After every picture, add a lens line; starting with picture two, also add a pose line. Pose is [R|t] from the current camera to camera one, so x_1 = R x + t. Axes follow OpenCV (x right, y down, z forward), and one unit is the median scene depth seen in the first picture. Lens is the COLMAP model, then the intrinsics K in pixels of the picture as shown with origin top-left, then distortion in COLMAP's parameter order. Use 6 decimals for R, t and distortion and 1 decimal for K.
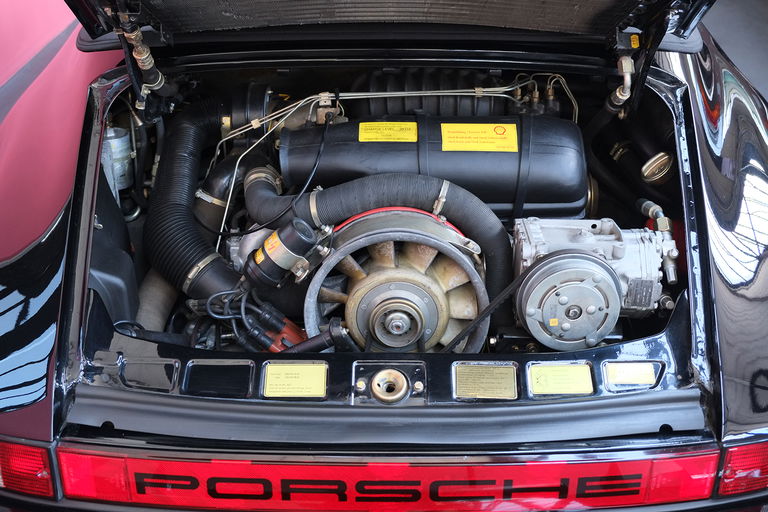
lens RADIAL K [[925.3, 0, 388.5], [0, 925.3, 261.2], [0, 0, 1]] dist [-0.025673, 0.000000]
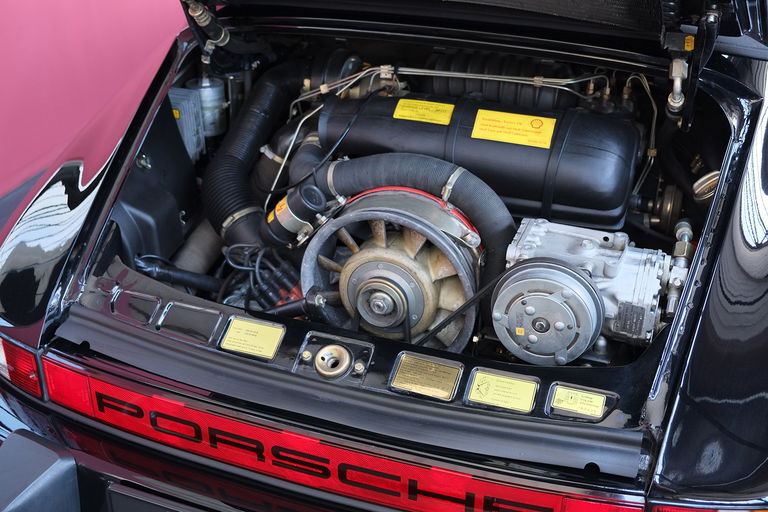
lens RADIAL K [[925.3, 0, 387.7], [0, 925.3, 249.9], [0, 0, 1]] dist [-0.025673, 0.000000]
pose [[0.935844, 0.163956, -0.311951, 0.311621], [-0.156610, 0.986462, 0.048639, -0.038209], [0.315703, 0.003336, 0.948852, 0.056918]]
